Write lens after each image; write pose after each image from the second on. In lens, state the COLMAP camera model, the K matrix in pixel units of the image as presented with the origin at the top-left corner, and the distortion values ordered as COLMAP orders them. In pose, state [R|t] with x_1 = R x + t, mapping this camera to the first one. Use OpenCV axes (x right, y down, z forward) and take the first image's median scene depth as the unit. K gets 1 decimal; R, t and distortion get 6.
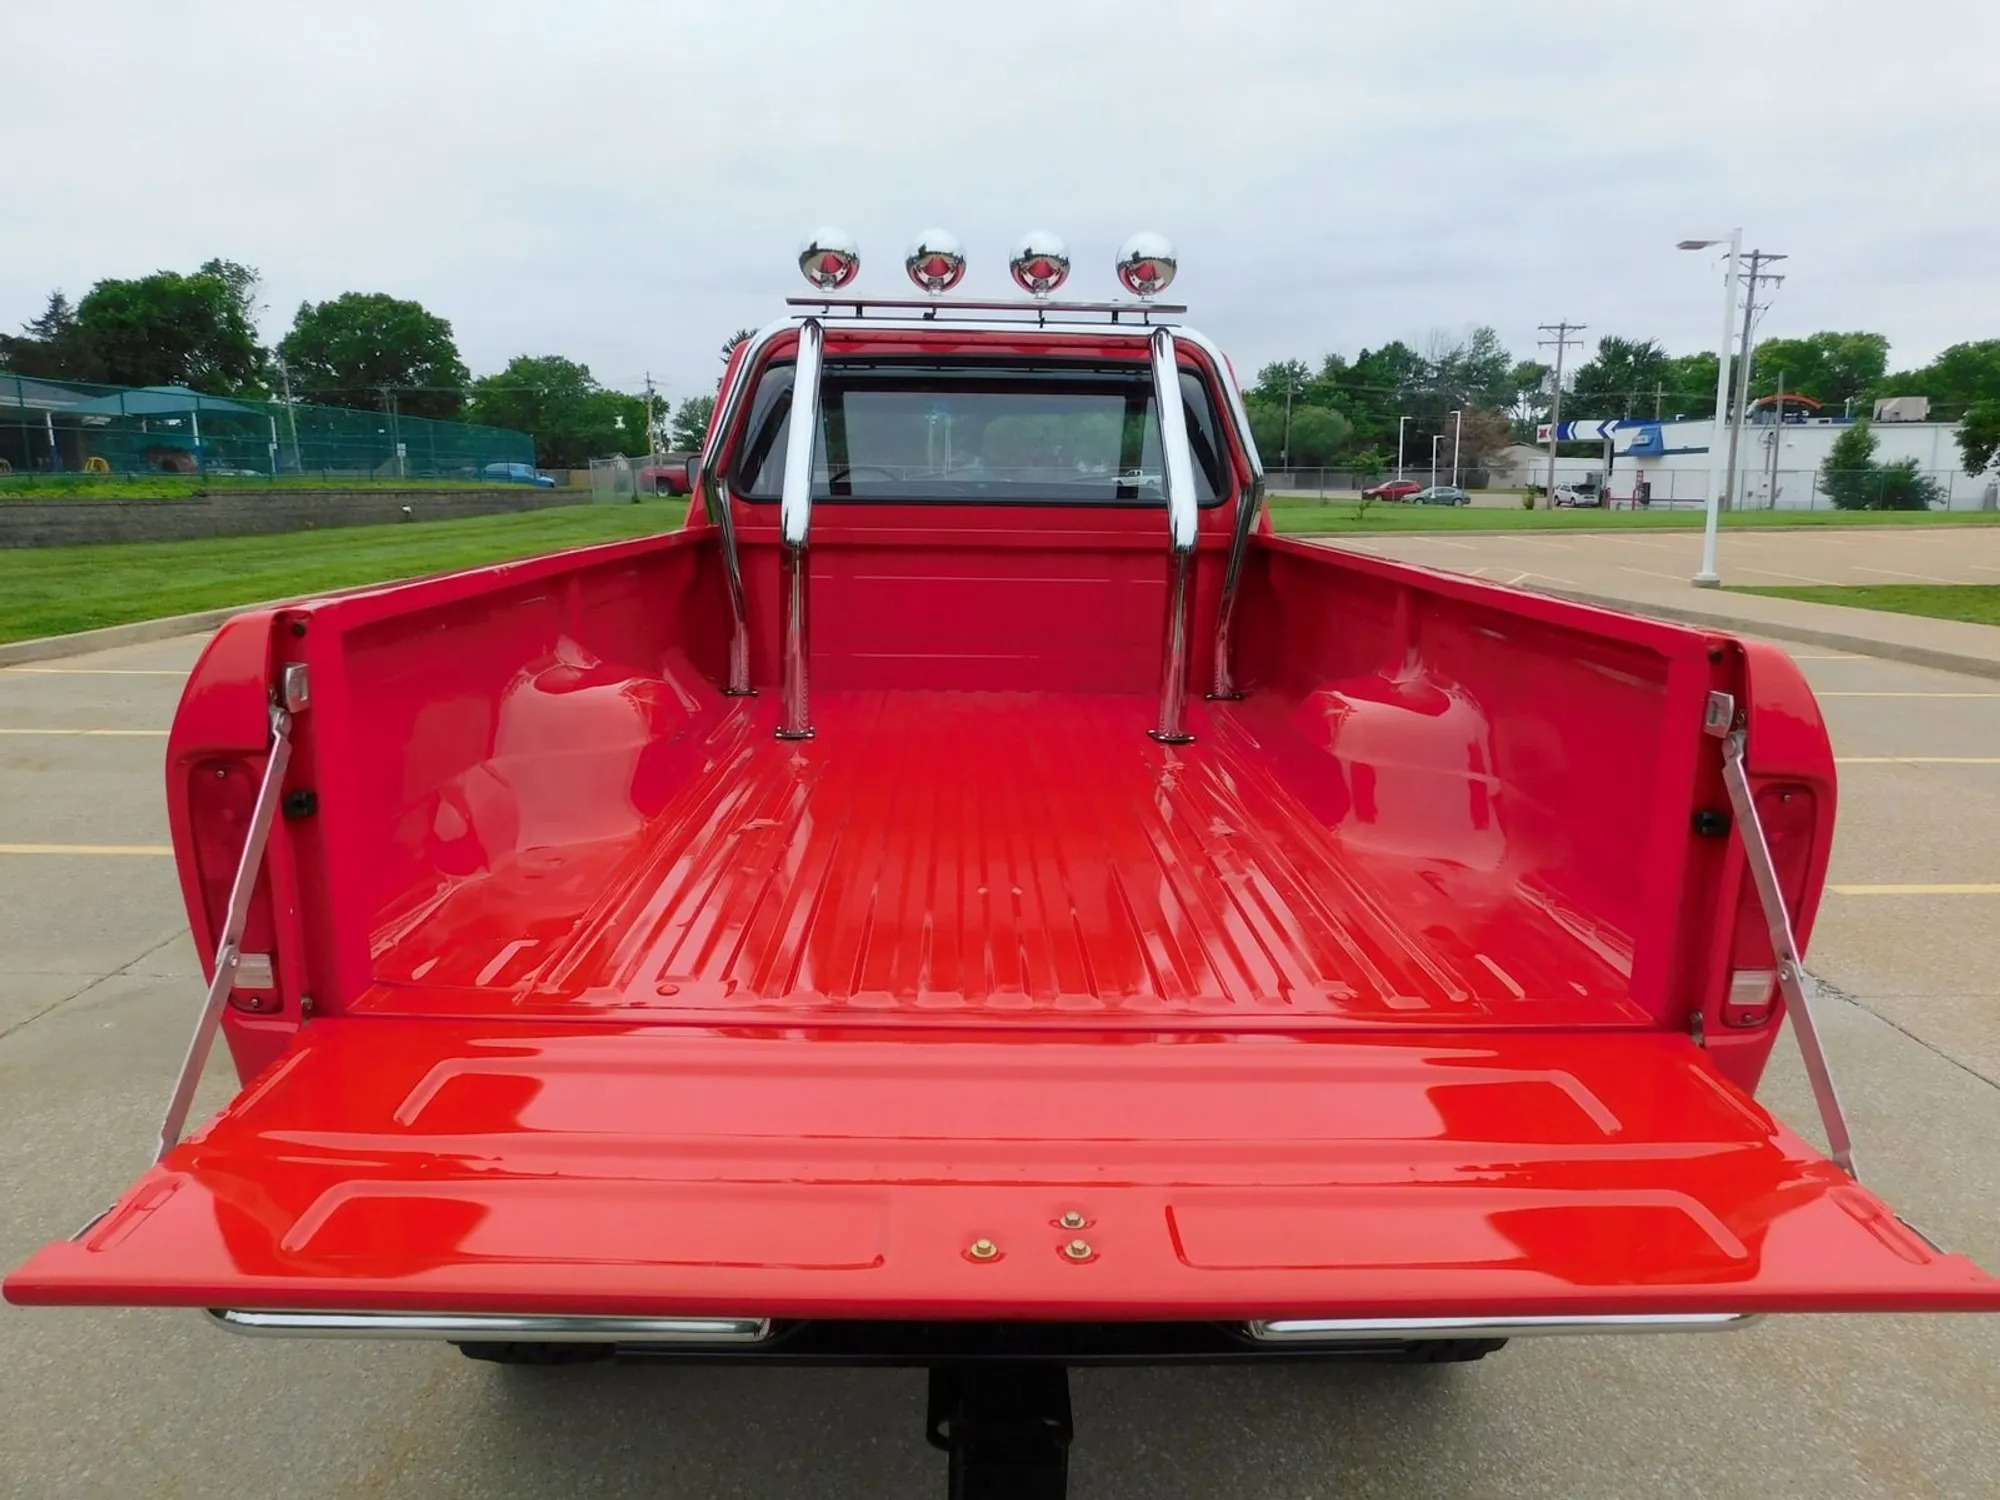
lens RADIAL K [[1320.1, 0, 1000.0], [0, 1320.1, 750.0], [0, 0, 1]] dist [-0.071181, 0.056838]
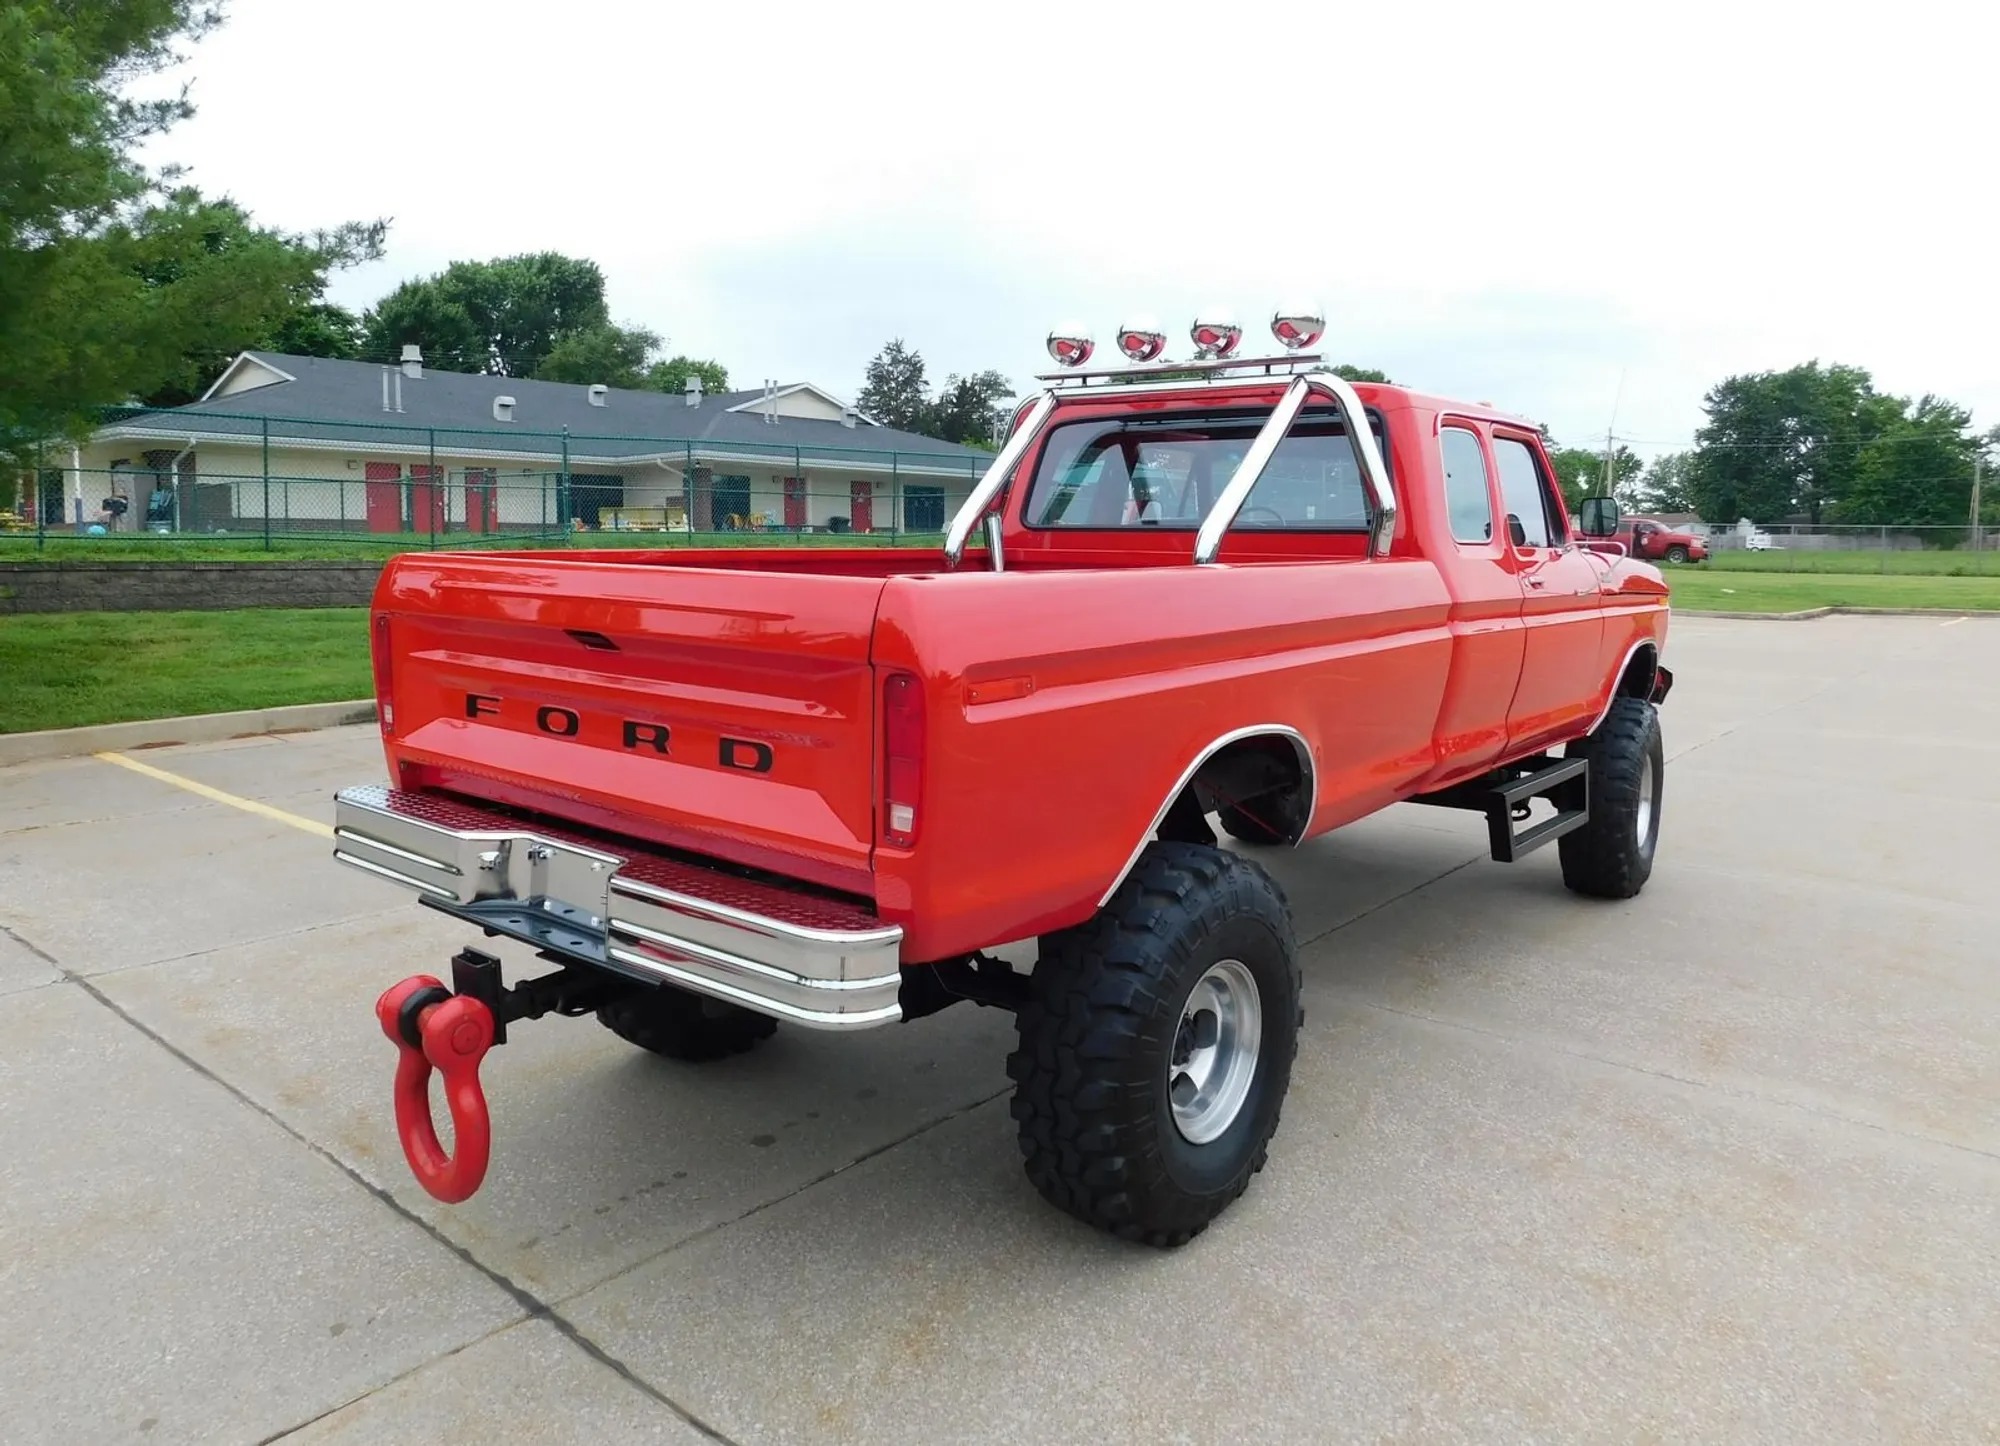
lens RADIAL K [[1391.3, 0, 947.1], [0, 1391.3, 656.0], [0, 0, 1]] dist [-0.073264, 0.059744]
pose [[0.752262, 0.051267, -0.656866, 0.651564], [-0.131812, 0.988524, -0.073802, 0.044367], [0.645544, 0.142101, 0.750387, -0.059338]]
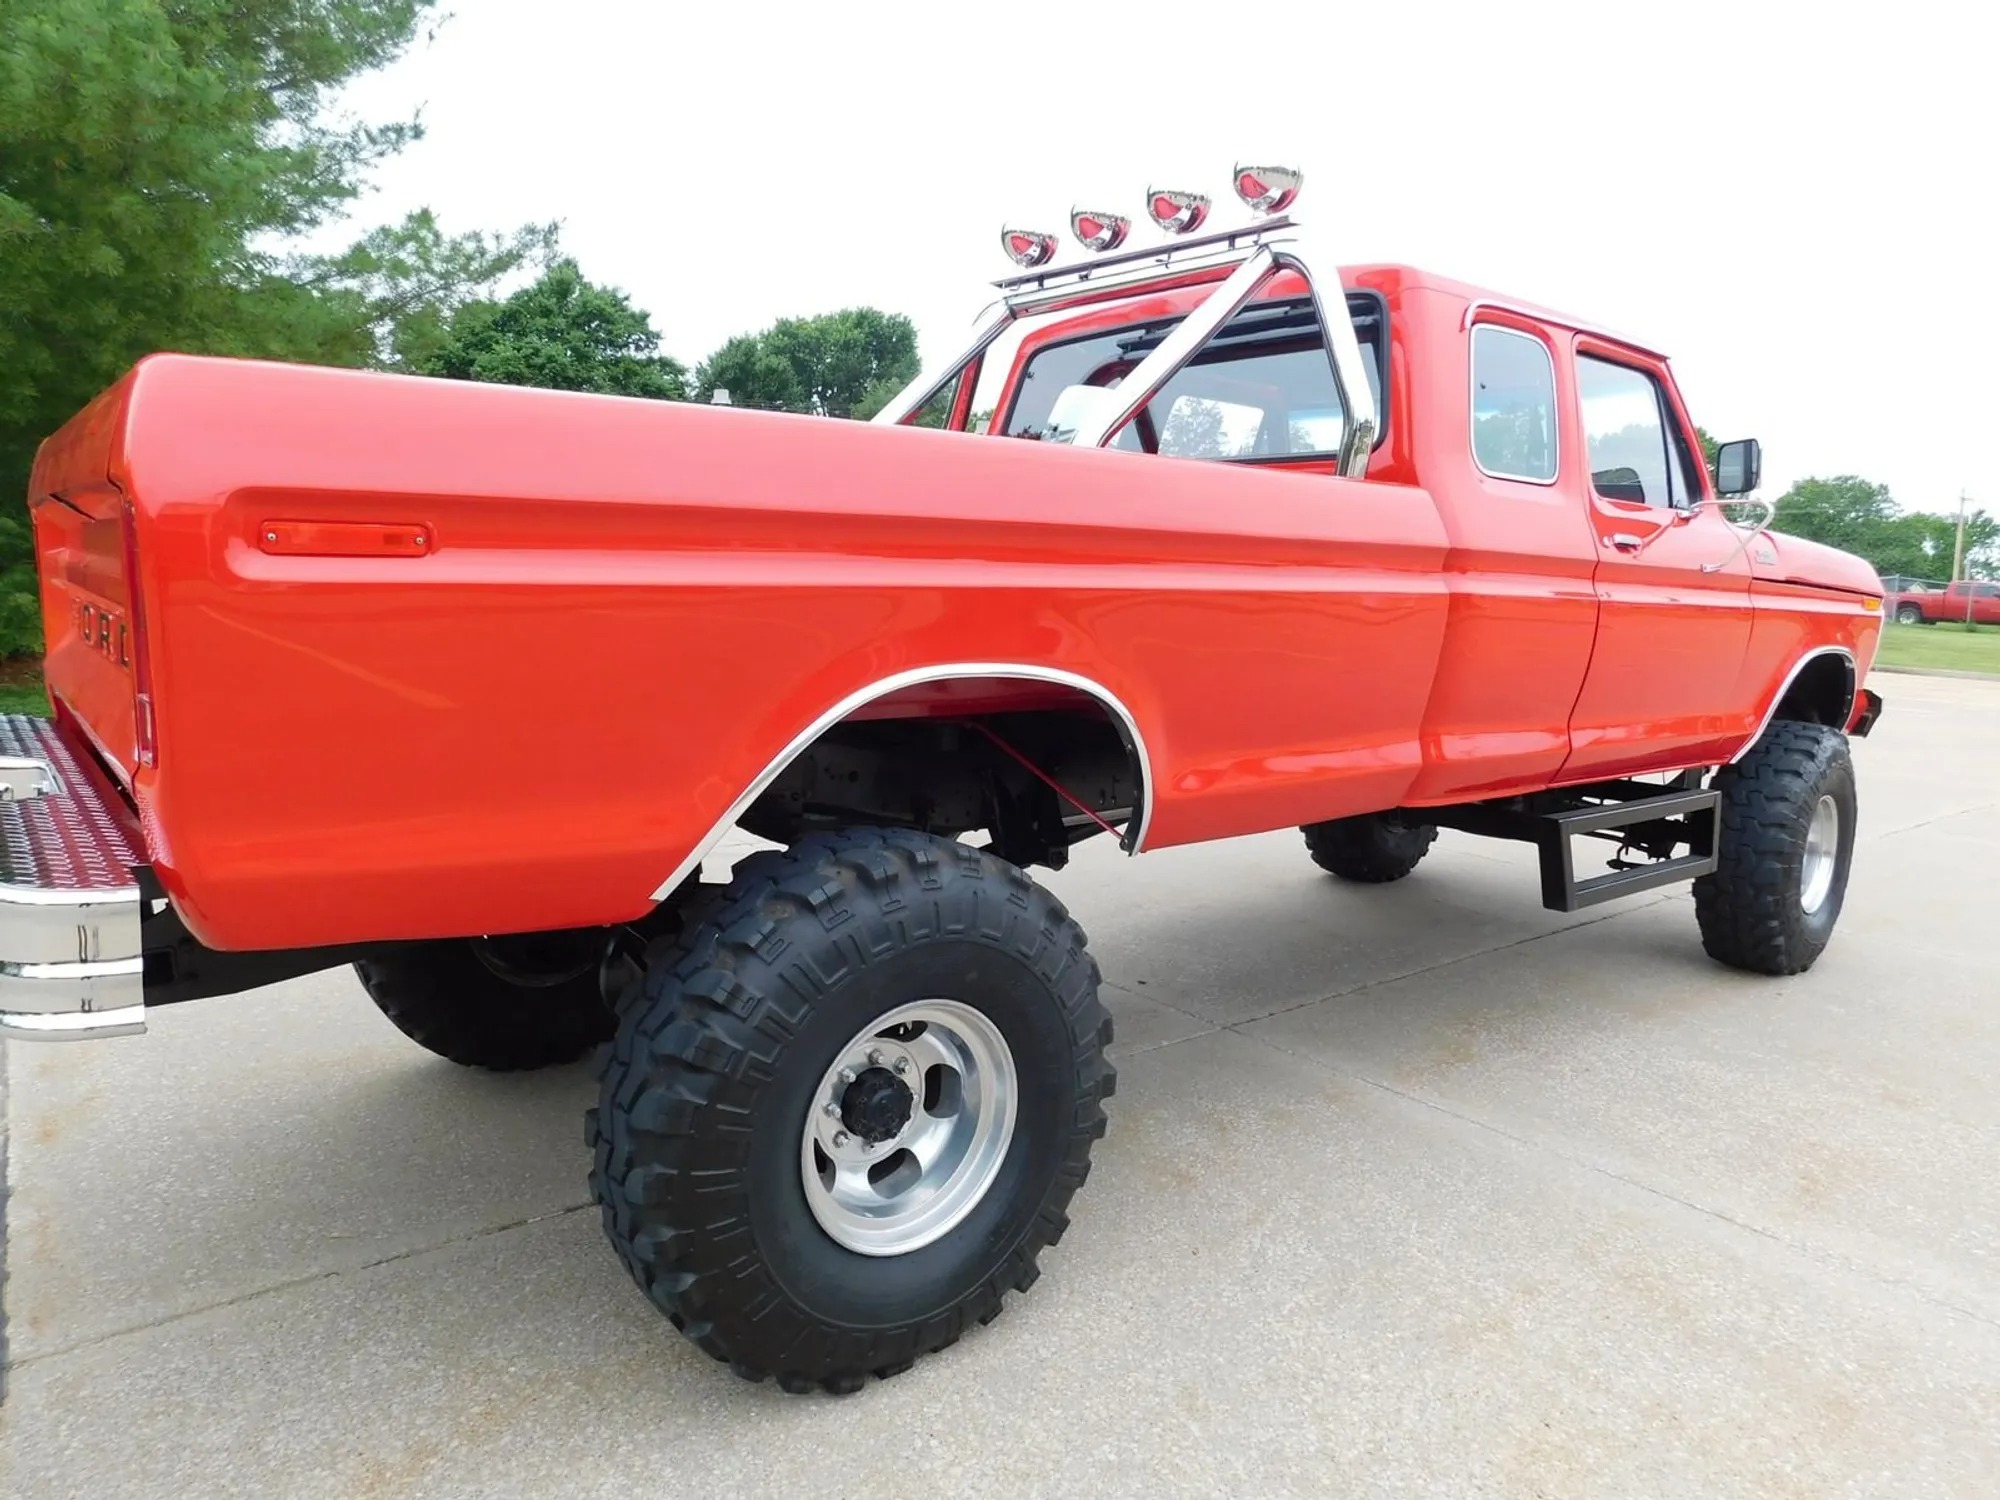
lens RADIAL K [[1316.8, 0, 995.0], [0, 1316.8, 750.7], [0, 0, 1]] dist [-0.071832, 0.056983]
pose [[0.612700, 0.108534, -0.782827, 0.675227], [-0.182396, 0.983204, -0.006442, 0.038782], [0.768980, 0.146732, 0.622205, 0.359353]]
